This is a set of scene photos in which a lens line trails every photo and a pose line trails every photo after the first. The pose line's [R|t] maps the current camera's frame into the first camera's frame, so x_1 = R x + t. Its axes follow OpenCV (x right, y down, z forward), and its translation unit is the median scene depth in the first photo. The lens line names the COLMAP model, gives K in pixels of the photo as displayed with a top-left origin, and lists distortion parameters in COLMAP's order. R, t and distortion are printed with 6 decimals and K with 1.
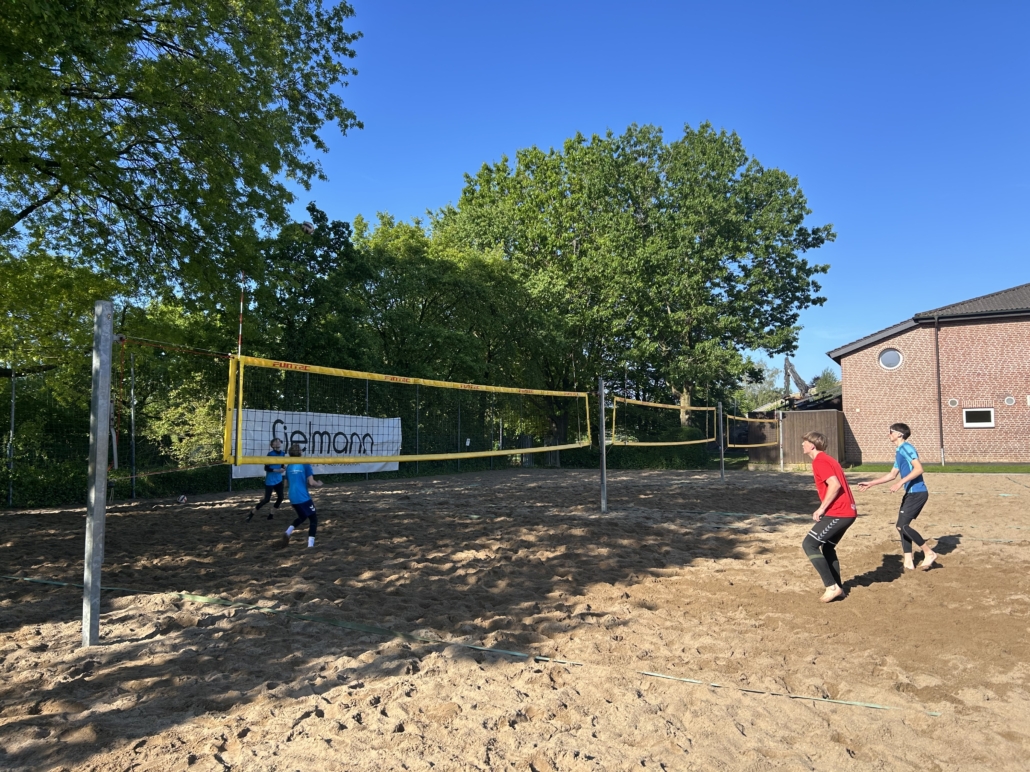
lens RADIAL K [[772.5, 0, 517.9], [0, 772.5, 392.0], [0, 0, 1]] dist [0.009977, -0.011286]
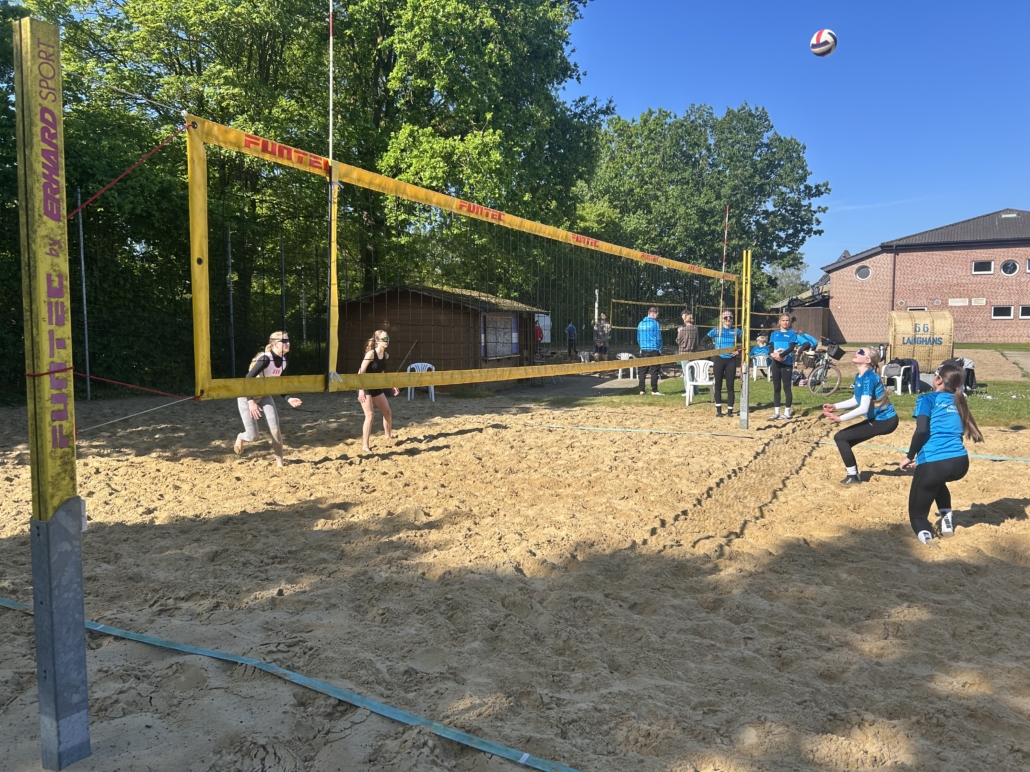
lens RADIAL K [[772.5, 0, 516.7], [0, 772.5, 381.4], [0, 0, 1]] dist [0.009977, -0.011286]
pose [[0.999605, 0.005770, -0.027523, -0.141860], [-0.002311, 0.992268, 0.124093, -0.019122], [0.028026, -0.123980, 0.991889, -0.512058]]
